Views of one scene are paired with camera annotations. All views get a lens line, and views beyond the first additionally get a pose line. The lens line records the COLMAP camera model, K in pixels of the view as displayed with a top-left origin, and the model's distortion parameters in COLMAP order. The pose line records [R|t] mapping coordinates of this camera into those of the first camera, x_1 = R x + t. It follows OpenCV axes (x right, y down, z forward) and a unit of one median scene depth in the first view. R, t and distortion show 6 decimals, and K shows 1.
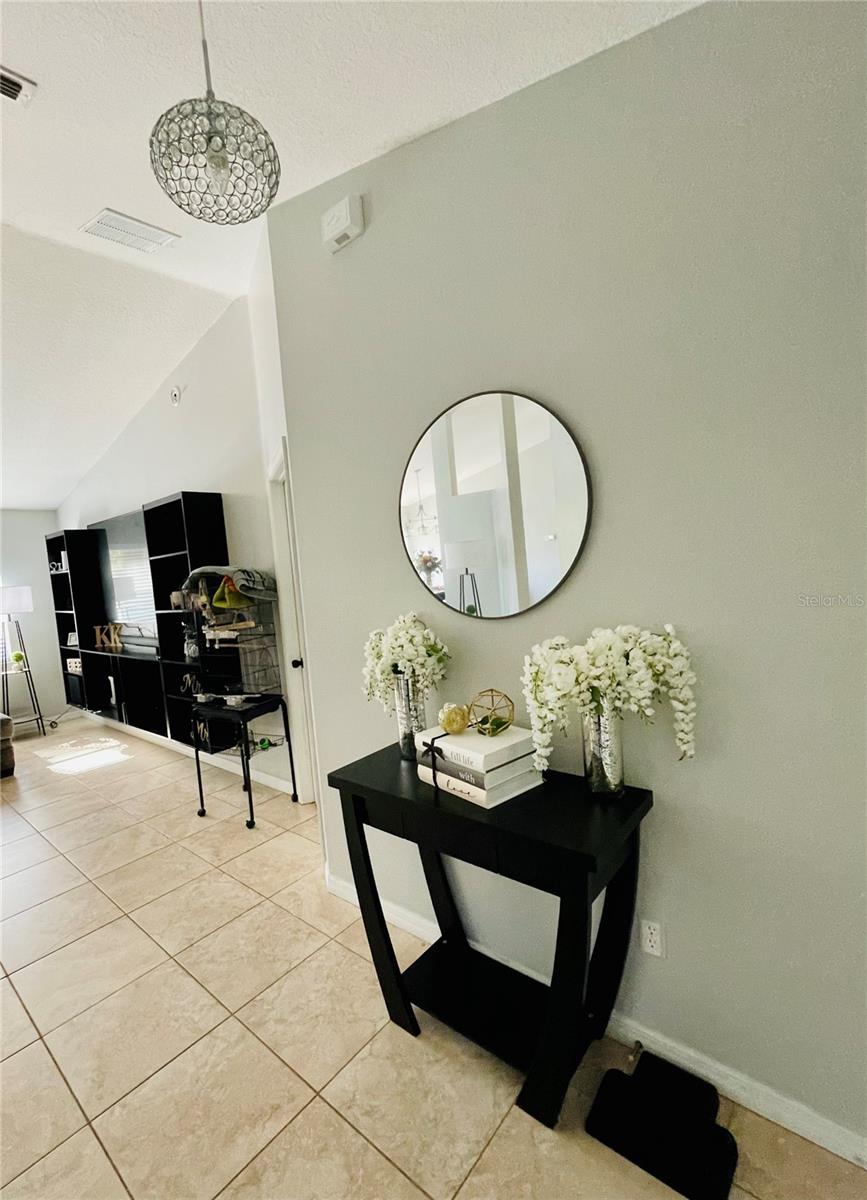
lens RADIAL K [[552.6, 0, 398.5], [0, 552.6, 601.6], [0, 0, 1]] dist [-0.004537, -0.000675]
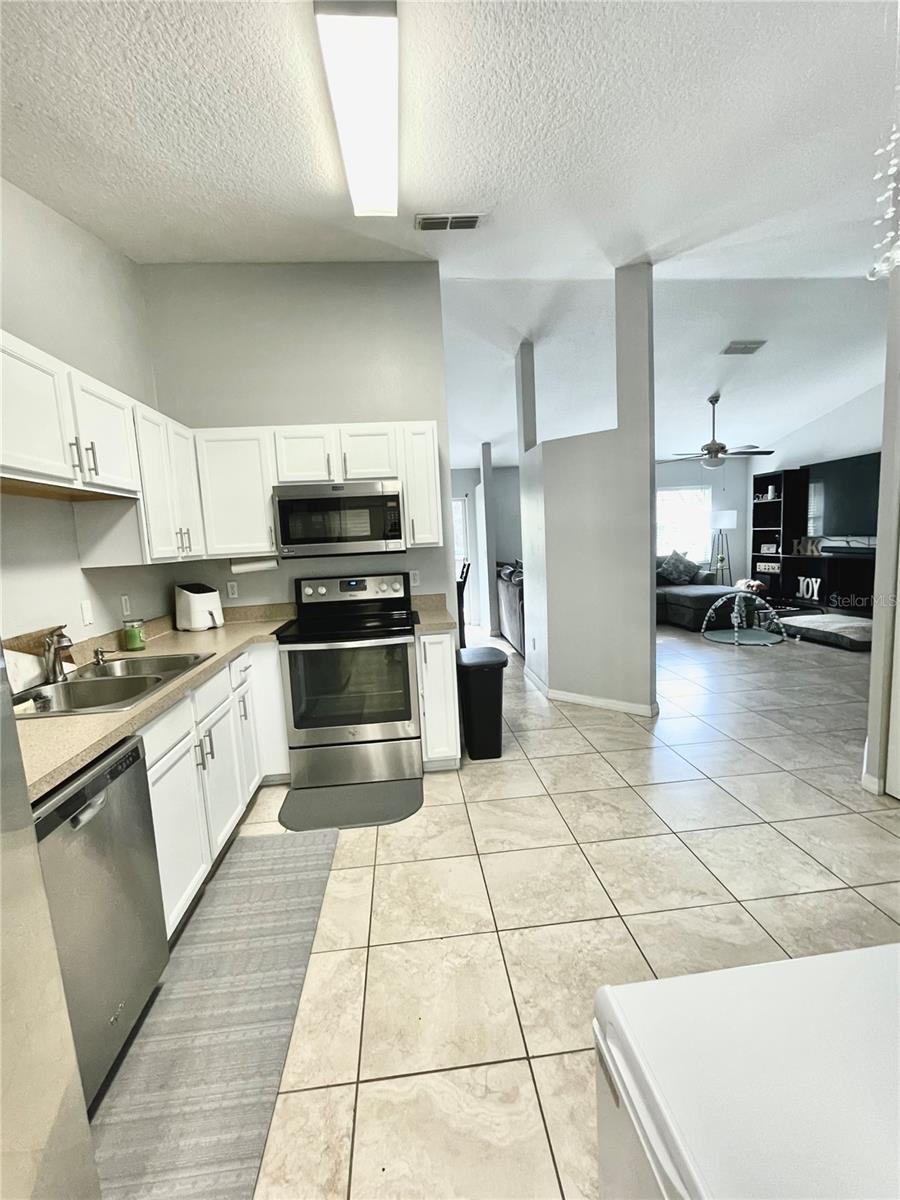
lens RADIAL K [[515.6, 0, 440.1], [0, 515.6, 599.9], [0, 0, 1]] dist [-0.013066, -0.000061]
pose [[0.728595, 0.128428, -0.672797, -0.455340], [-0.056317, 0.990171, 0.128023, 0.117977], [0.682626, -0.055387, 0.728666, -0.835739]]
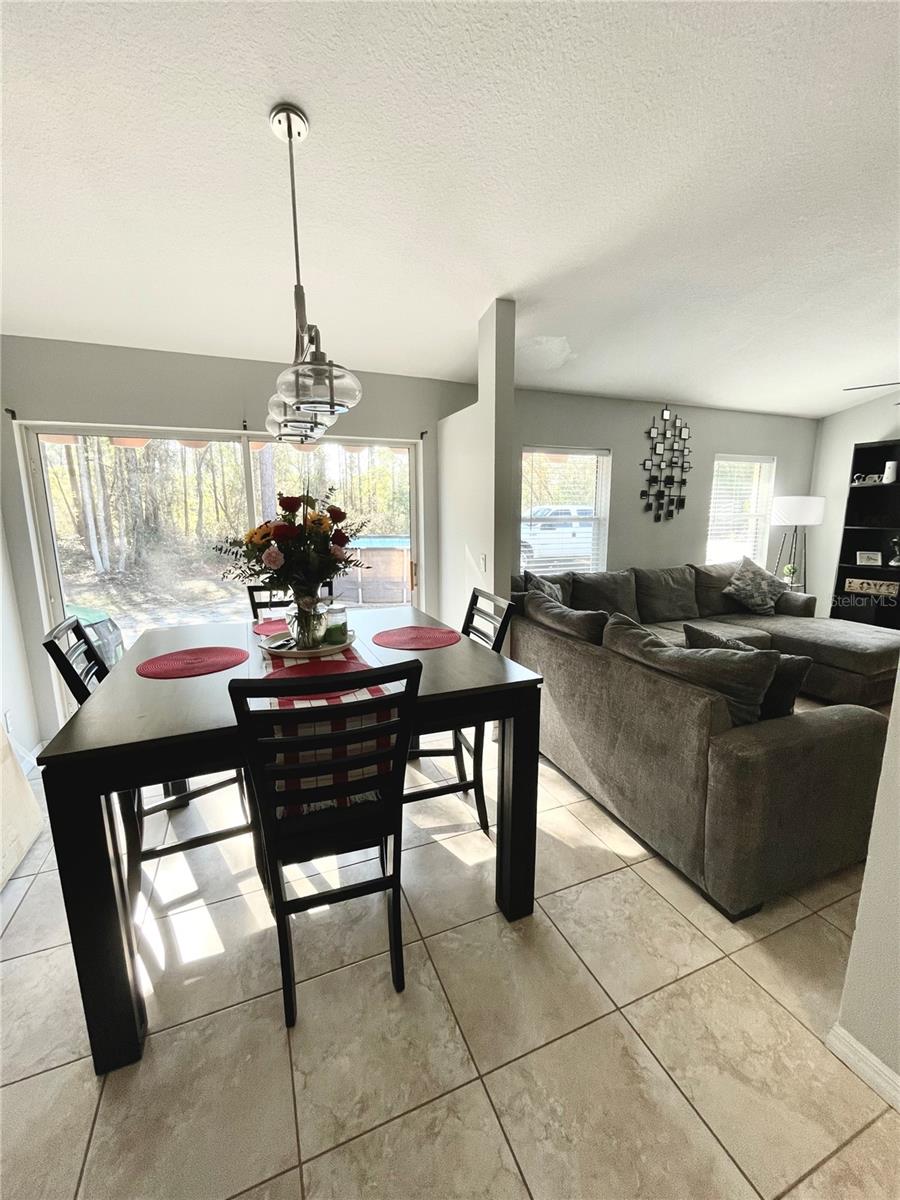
lens RADIAL K [[492.3, 0, 443.5], [0, 492.3, 603.8], [0, 0, 1]] dist [-0.003536, -0.000229]
pose [[0.904126, 0.155152, -0.398101, -1.379292], [-0.099704, 0.982629, 0.156522, 0.131101], [0.415471, -0.101823, 0.903890, -0.096700]]
